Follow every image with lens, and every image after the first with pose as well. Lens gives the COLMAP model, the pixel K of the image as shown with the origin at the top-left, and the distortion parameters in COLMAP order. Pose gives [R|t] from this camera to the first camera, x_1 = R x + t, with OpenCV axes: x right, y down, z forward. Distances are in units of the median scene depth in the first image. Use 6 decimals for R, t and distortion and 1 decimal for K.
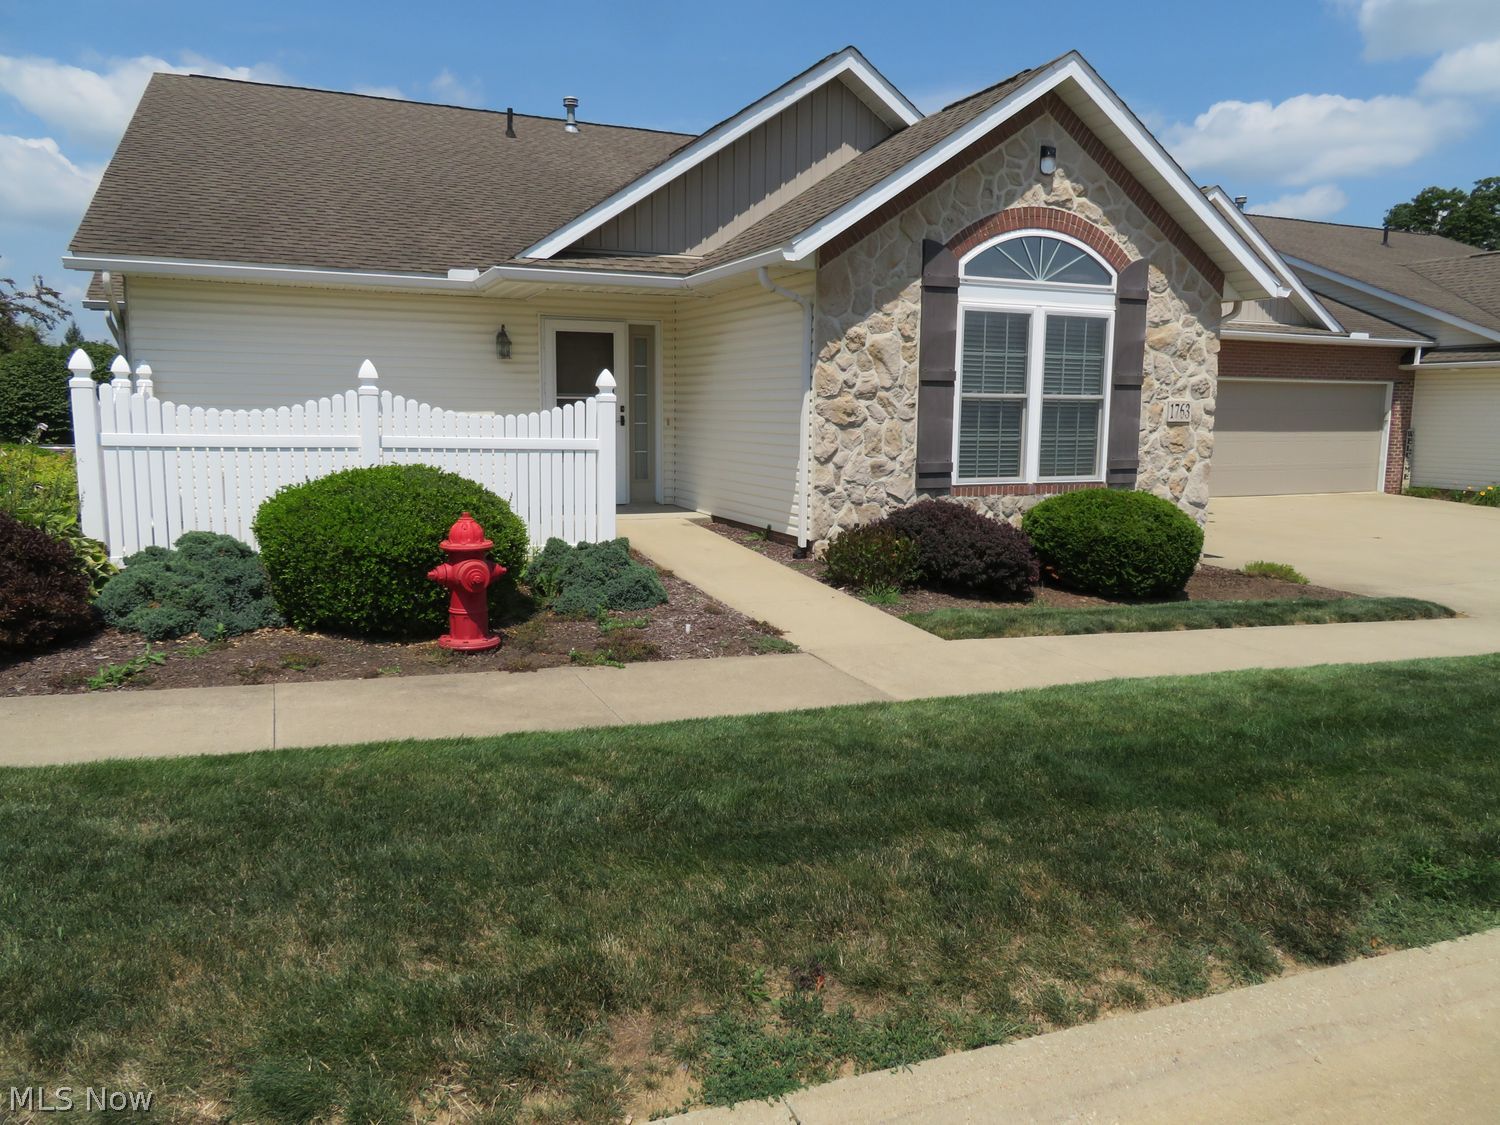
lens RADIAL K [[1076.3, 0, 752.3], [0, 1076.3, 563.3], [0, 0, 1]] dist [-0.007296, 0.001205]
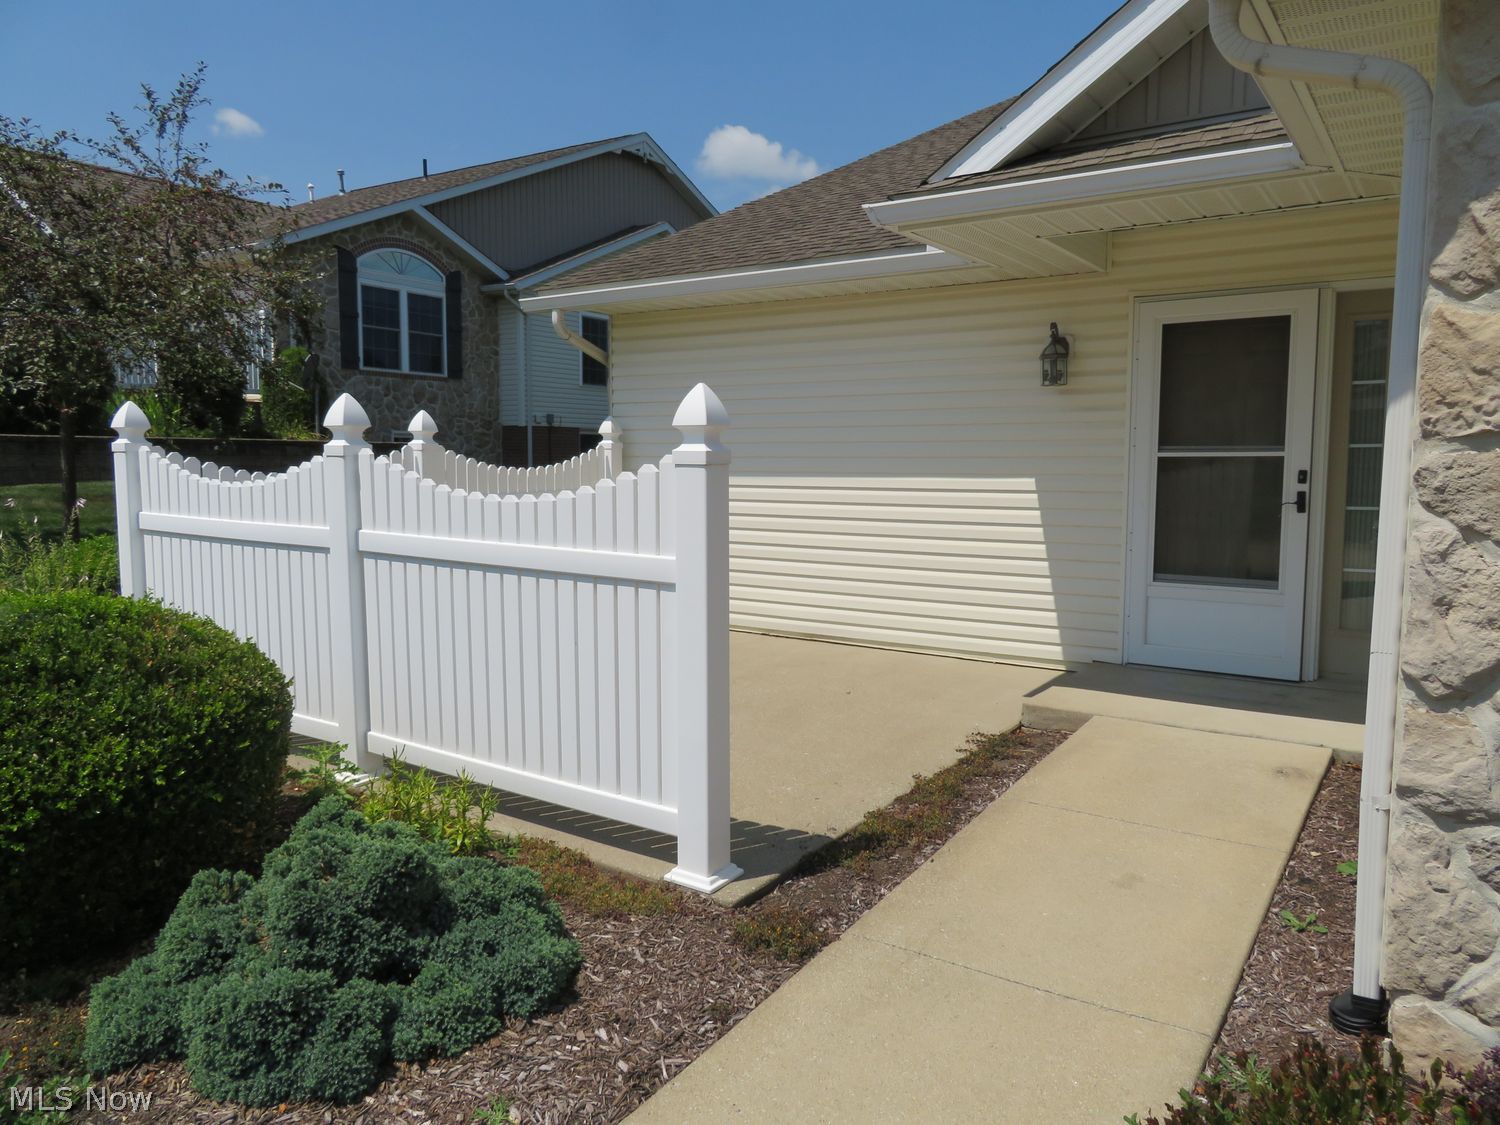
lens RADIAL K [[1076.3, 0, 752.3], [0, 1076.3, 563.3], [0, 0, 1]] dist [-0.007296, 0.001205]
pose [[0.526311, 0.071138, -0.847311, 0.179087], [-0.118686, 0.992885, 0.009637, -0.102424], [0.841968, 0.095492, 0.531010, 0.688684]]
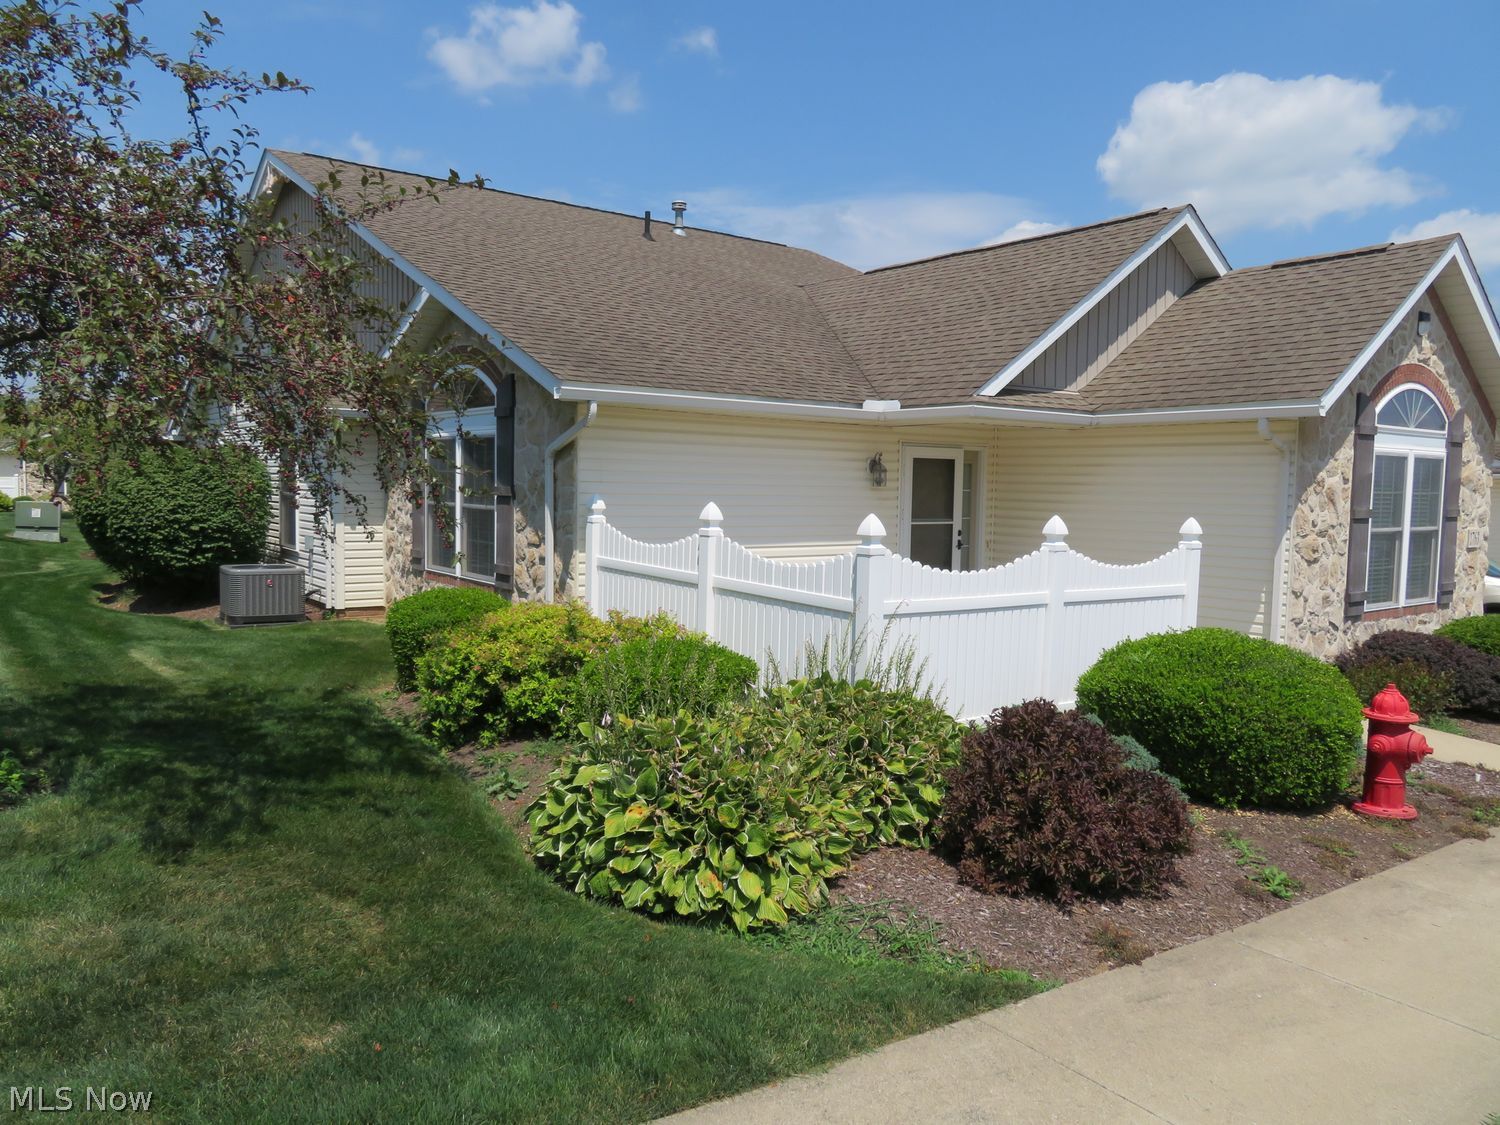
lens RADIAL K [[1076.3, 0, 752.3], [0, 1076.3, 563.3], [0, 0, 1]] dist [-0.007296, 0.001205]
pose [[0.973779, -0.011202, 0.227222, -0.667326], [0.025948, 0.997738, -0.062018, -0.070218], [-0.226013, 0.066288, 0.971866, 0.073881]]
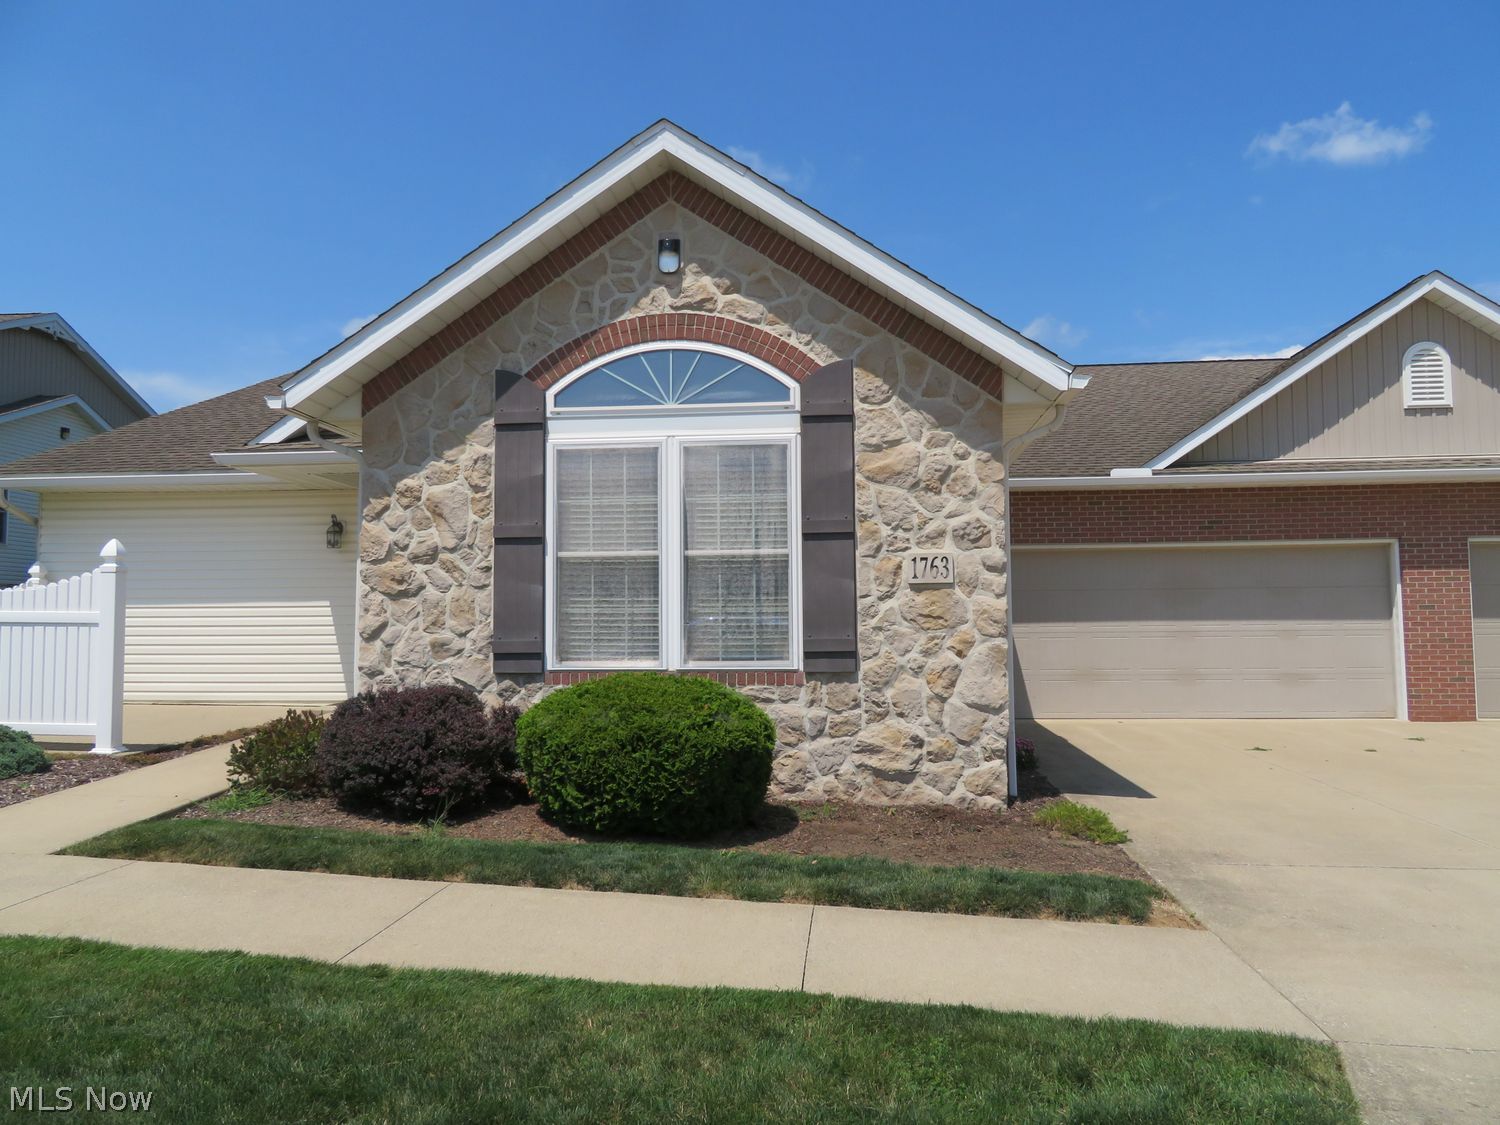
lens RADIAL K [[1076.3, 0, 752.3], [0, 1076.3, 563.3], [0, 0, 1]] dist [-0.007296, 0.001205]
pose [[0.867723, -0.045361, -0.494973, 0.698475], [-0.058071, 0.979755, -0.191591, -0.008178], [0.493643, 0.194992, 0.847523, 0.403500]]
